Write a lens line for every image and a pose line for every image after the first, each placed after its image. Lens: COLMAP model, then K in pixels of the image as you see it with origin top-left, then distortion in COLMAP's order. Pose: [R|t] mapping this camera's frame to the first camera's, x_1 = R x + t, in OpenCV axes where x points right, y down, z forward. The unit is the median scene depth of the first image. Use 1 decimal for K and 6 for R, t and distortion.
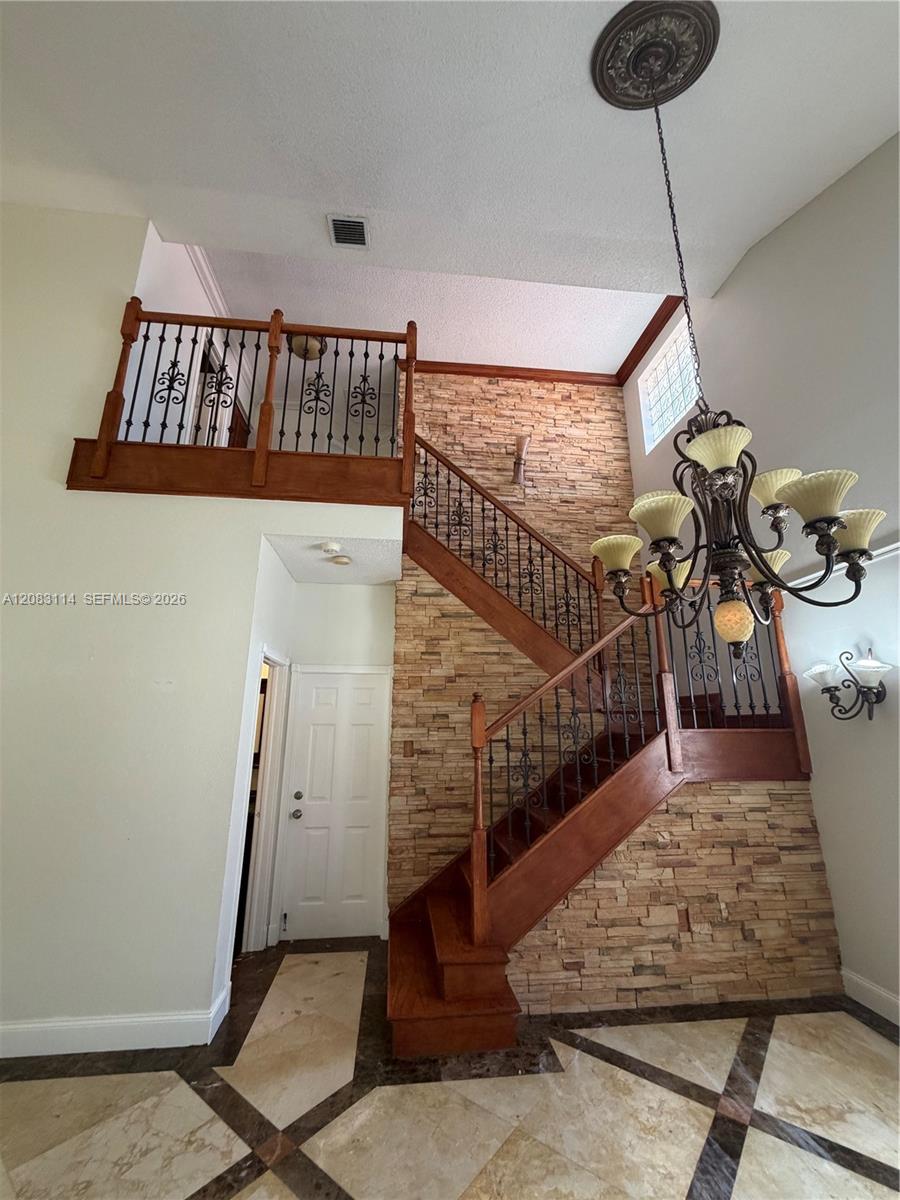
lens RADIAL K [[482.8, 0, 450.0], [0, 482.8, 600.0], [0, 0, 1]] dist [0.001231, 0.000248]
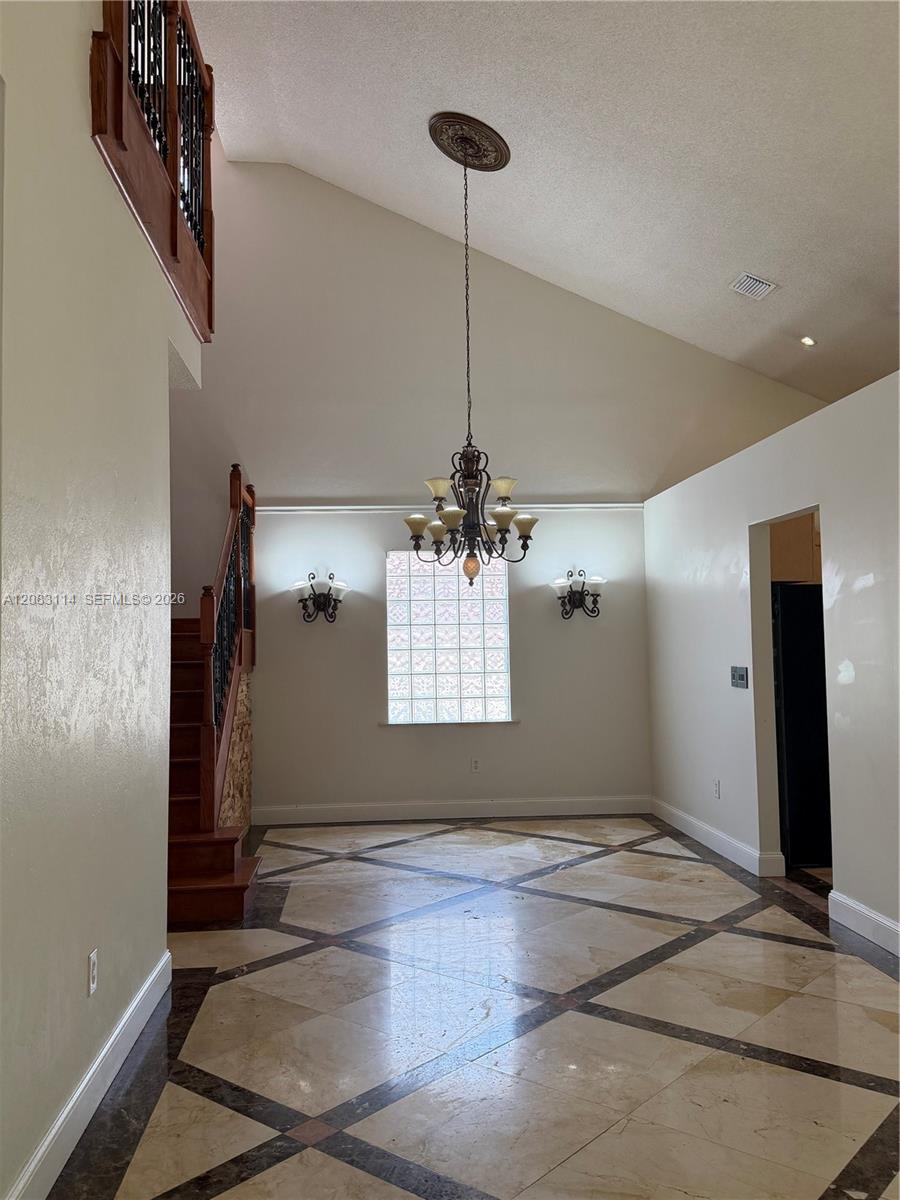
lens RADIAL K [[988.4, 0, 450.0], [0, 988.4, 600.0], [0, 0, 1]] dist [0.156441, -0.293073]
pose [[0.020516, 0.041877, 0.998912, -2.502909], [-0.231953, 0.972061, -0.035988, 0.248652], [-0.972511, -0.230962, 0.029656, 0.694144]]
